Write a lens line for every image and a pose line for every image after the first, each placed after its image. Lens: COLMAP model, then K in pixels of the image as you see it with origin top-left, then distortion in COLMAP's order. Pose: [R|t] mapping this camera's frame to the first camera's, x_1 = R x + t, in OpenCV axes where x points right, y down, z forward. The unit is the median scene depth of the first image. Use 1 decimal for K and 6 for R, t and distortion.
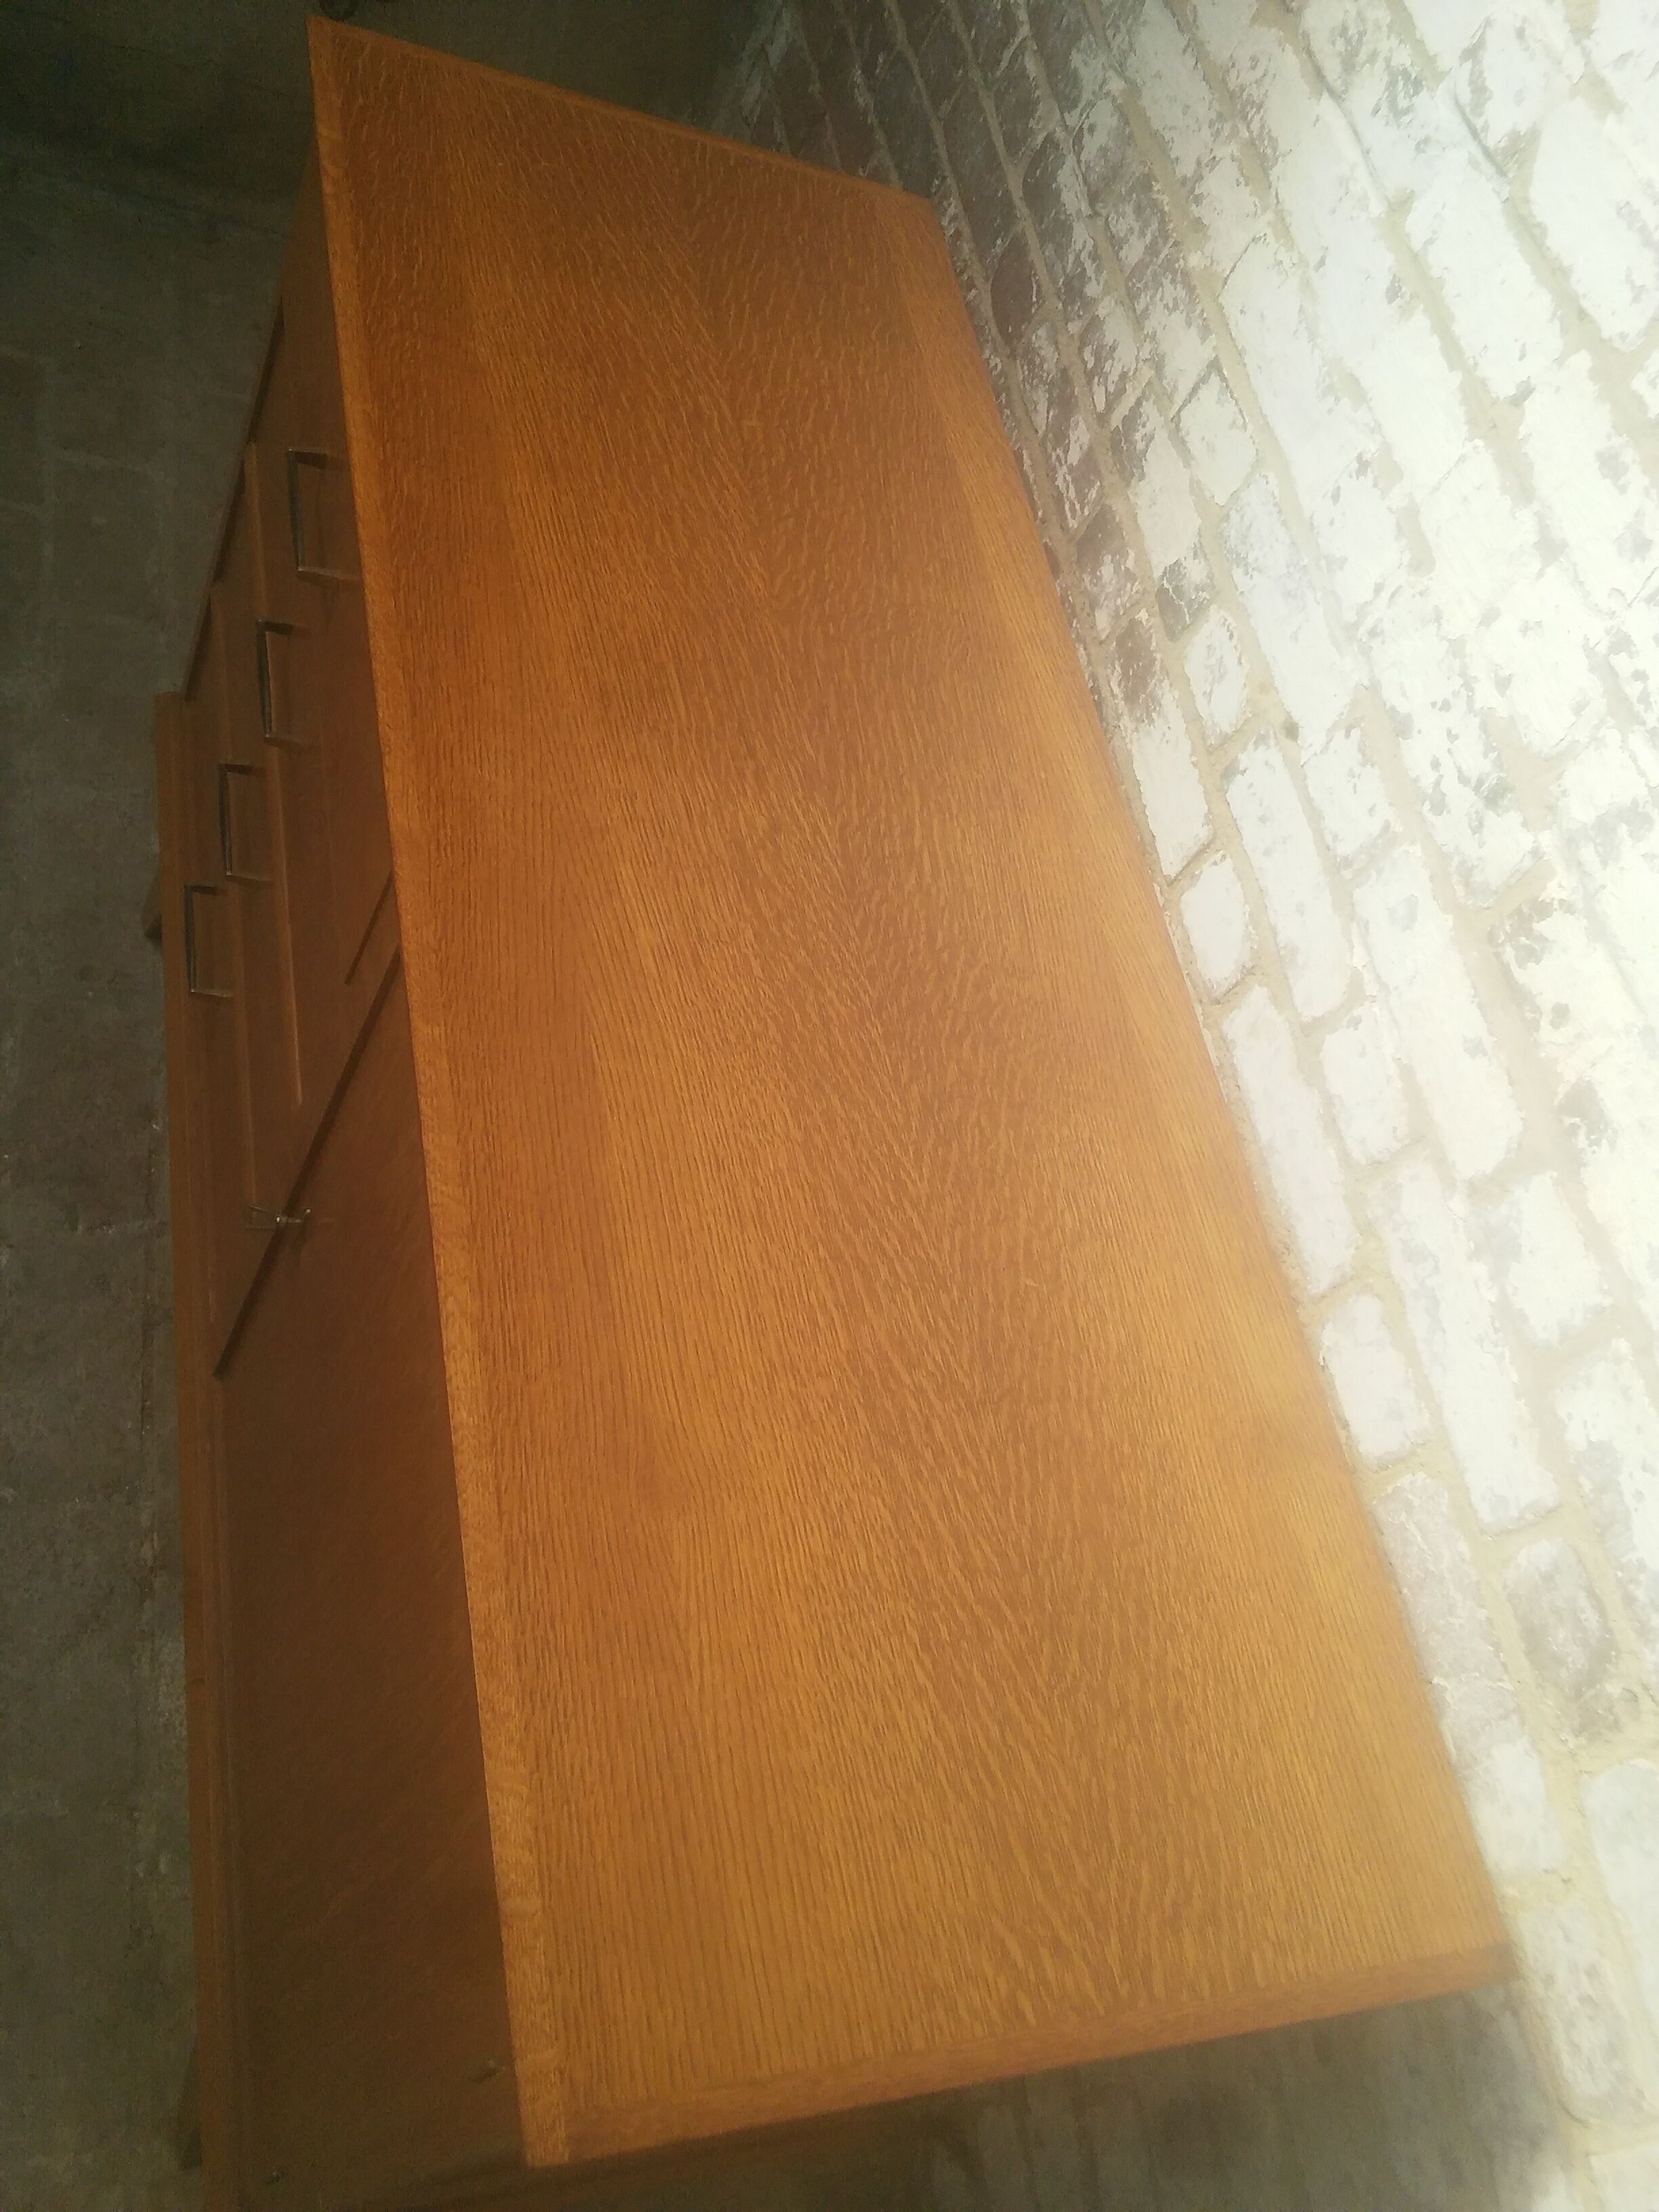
lens RADIAL K [[1950.7, 0, 829.5], [0, 1950.7, 1106.0], [0, 0, 1]] dist [0.085881, -0.134012]
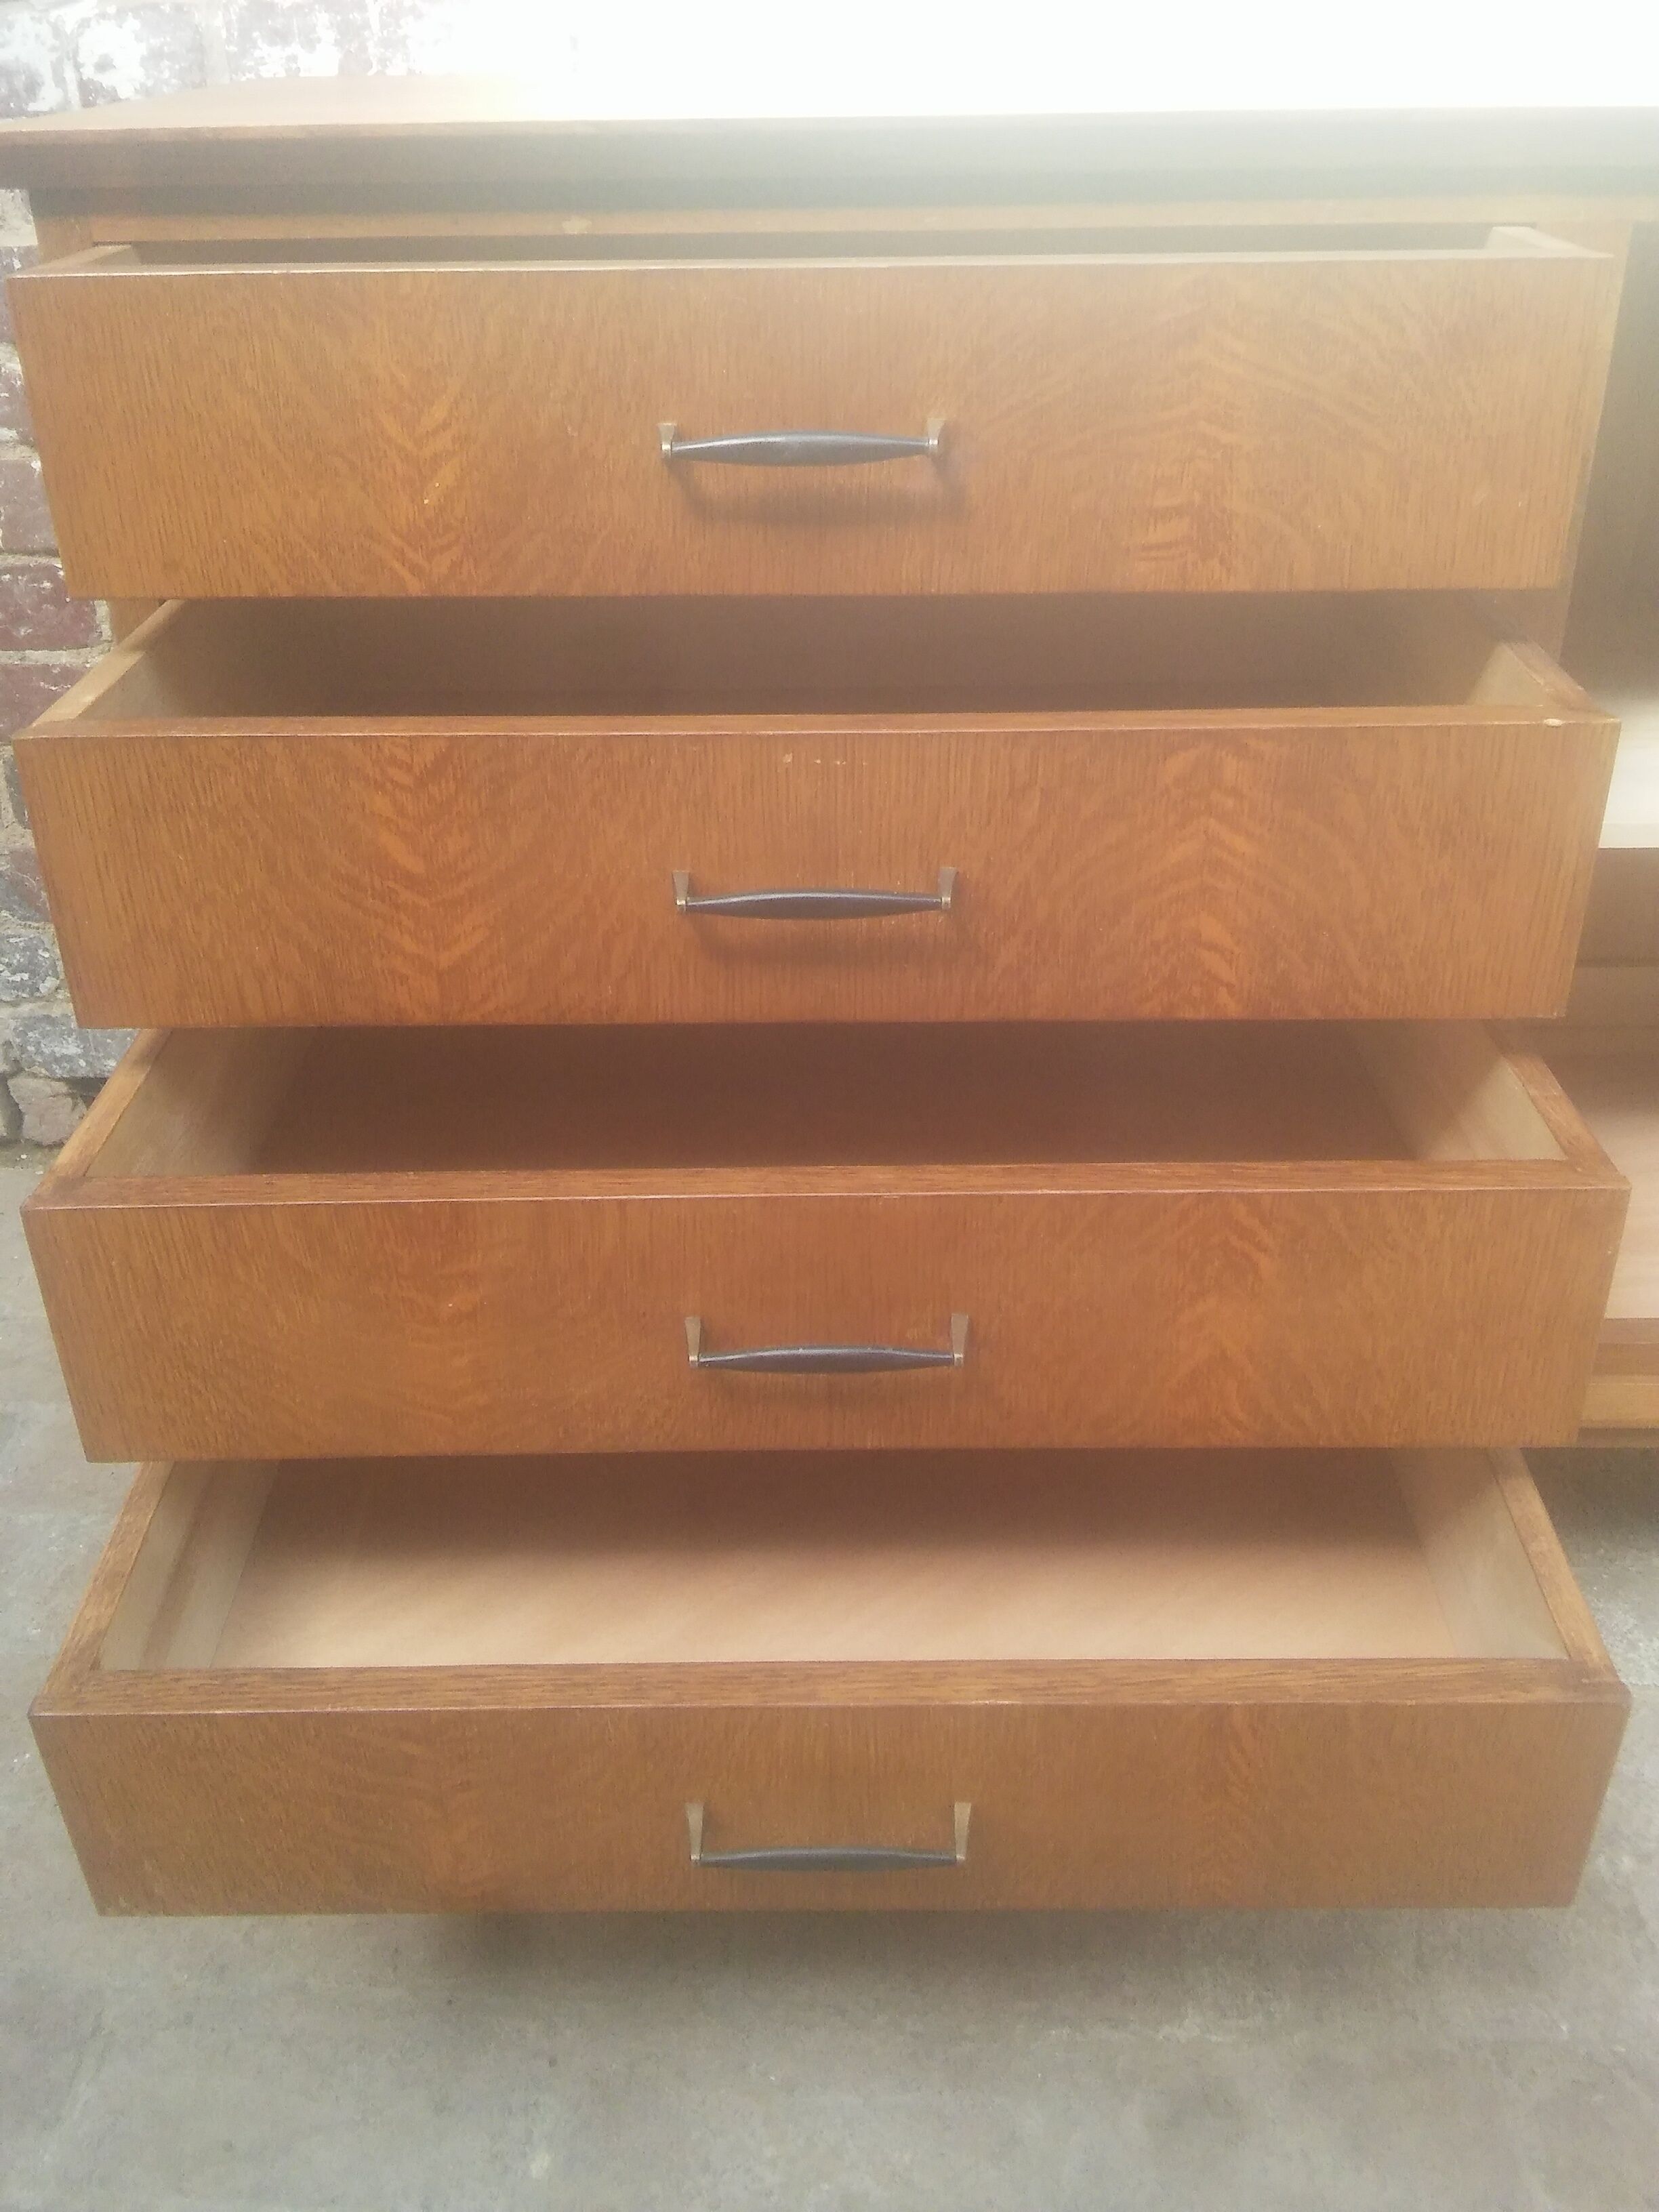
lens RADIAL K [[1950.7, 0, 829.5], [0, 1950.7, 1106.0], [0, 0, 1]] dist [0.085881, -0.134012]
pose [[0.198534, -0.800056, 0.566122, -0.673287], [0.868963, 0.410845, 0.275879, -0.298698], [-0.453307, 0.437168, 0.776786, 0.437064]]
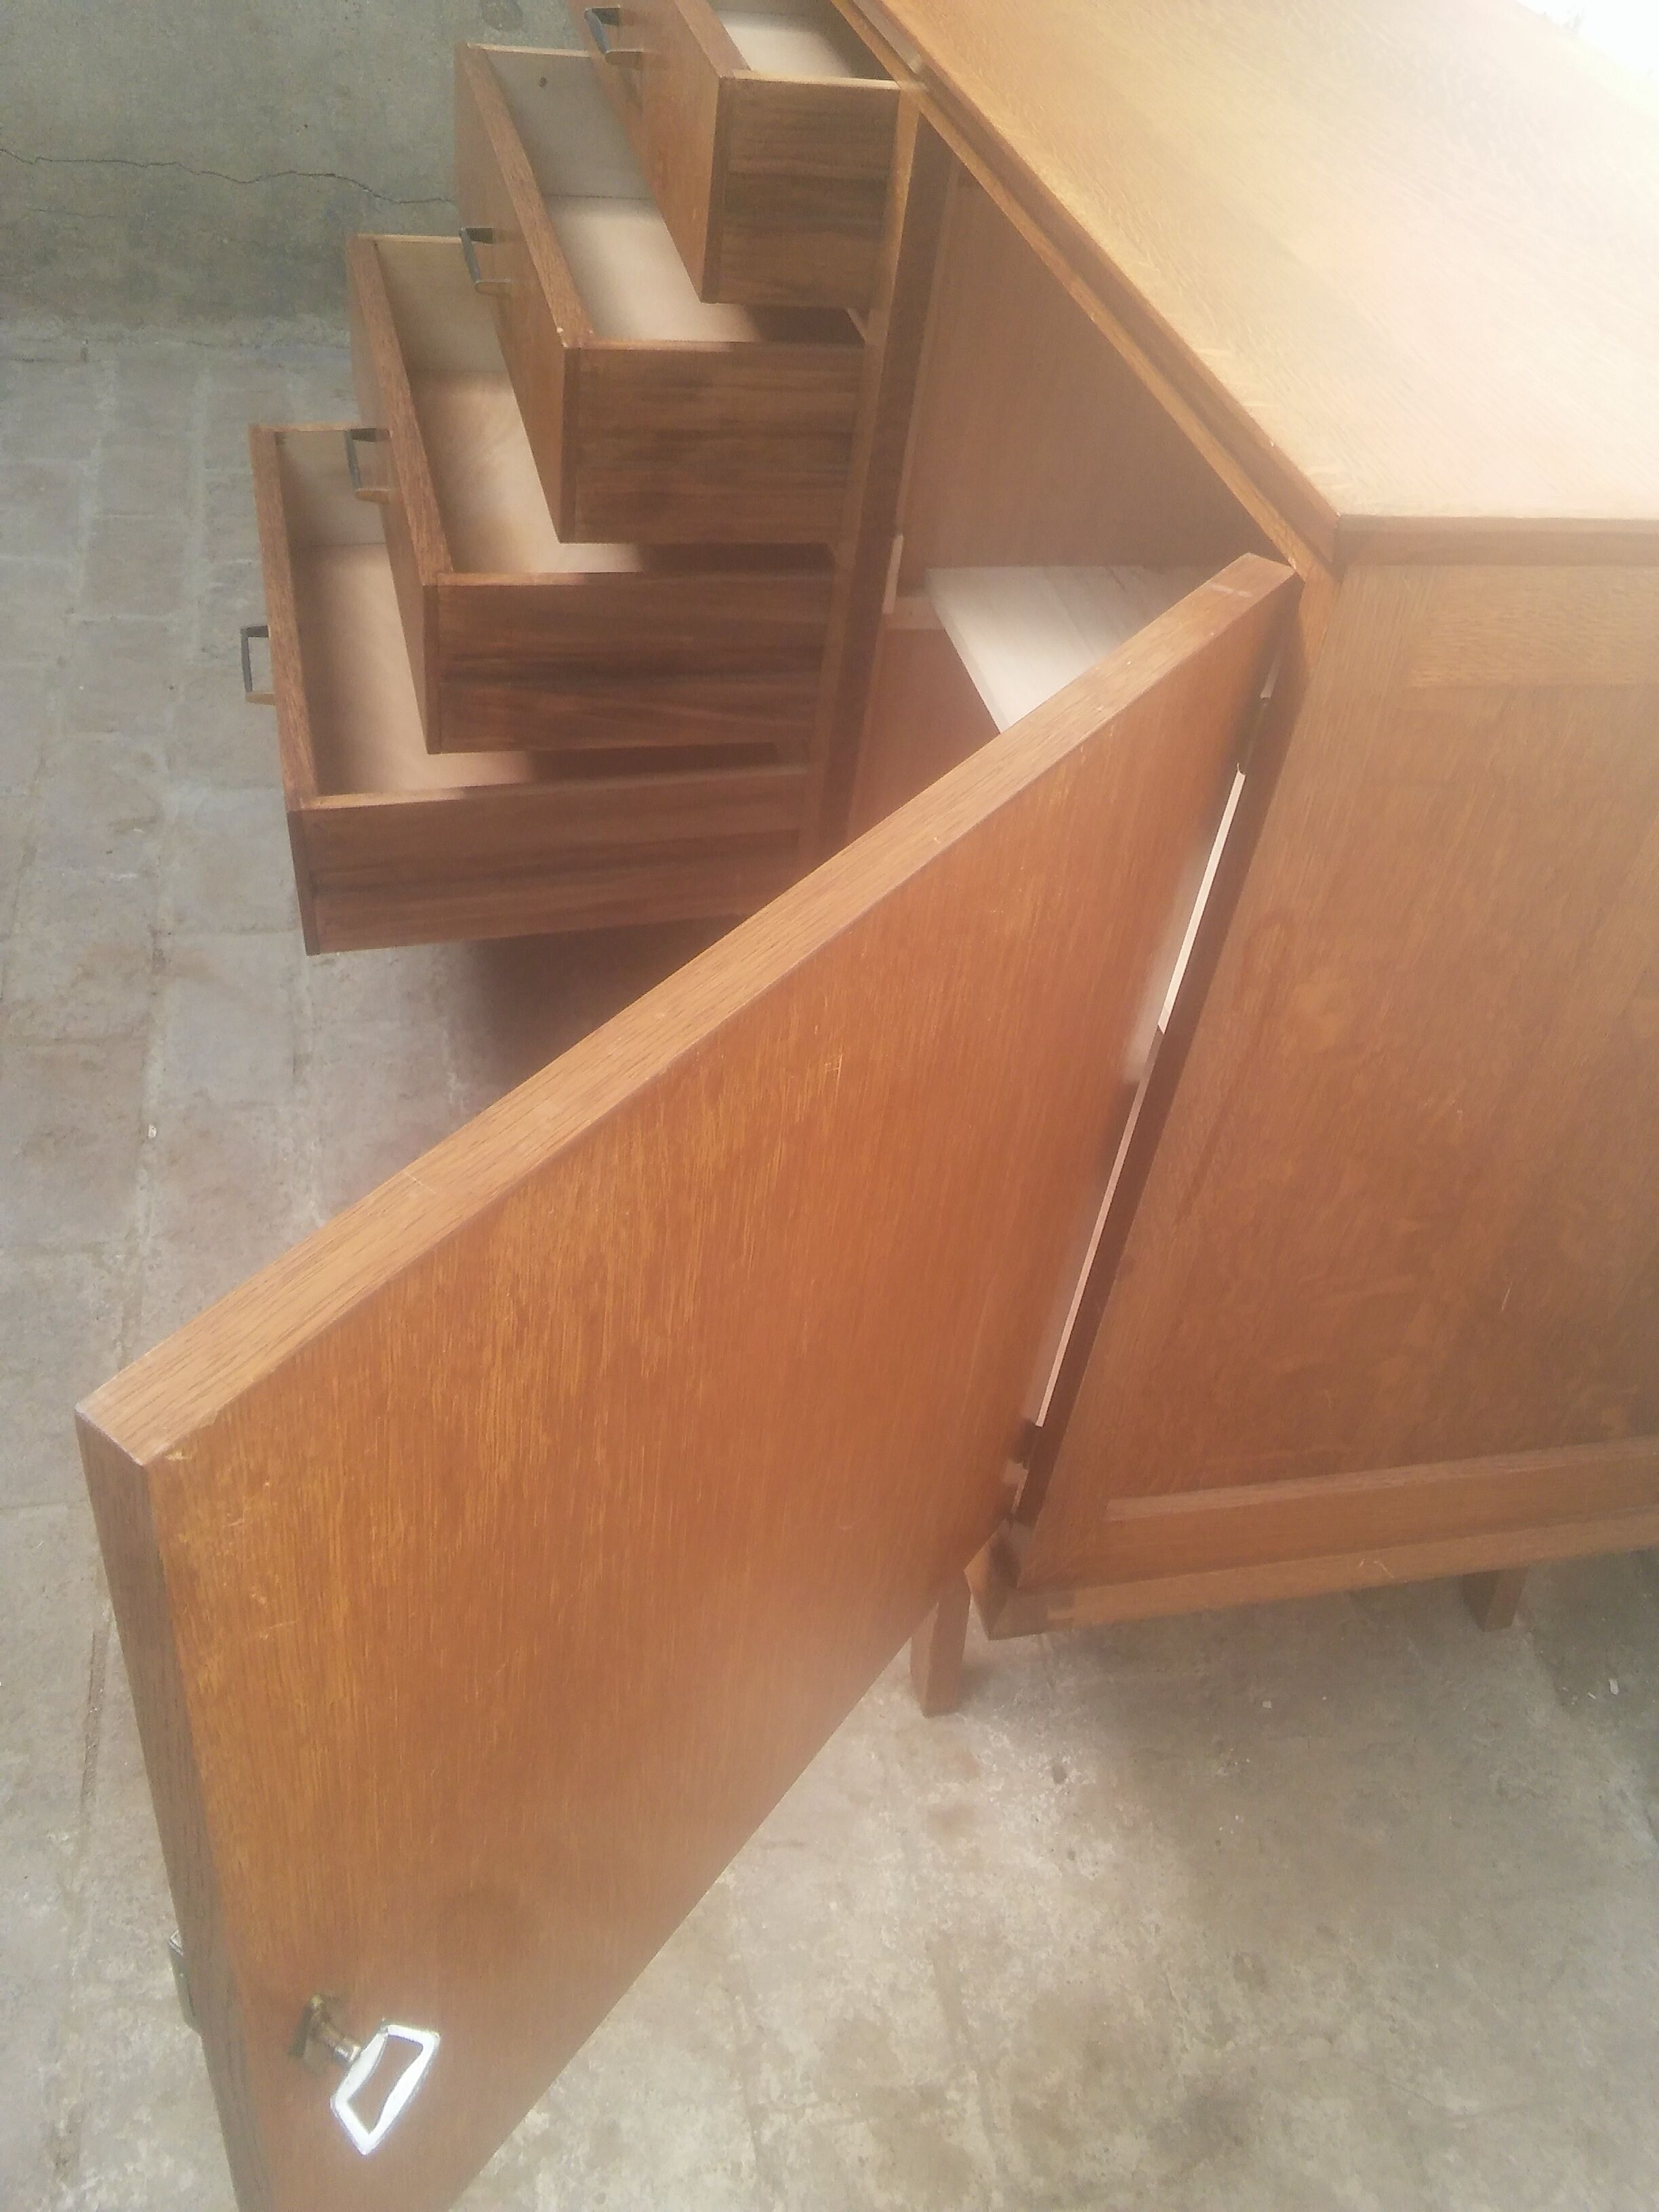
lens RADIAL K [[1950.7, 0, 829.5], [0, 1950.7, 1106.0], [0, 0, 1]] dist [0.085881, -0.134012]
pose [[0.956389, -0.233351, -0.175691, -0.132664], [0.184690, 0.949087, -0.255191, 0.444894], [0.226295, 0.211614, 0.950795, 0.047473]]
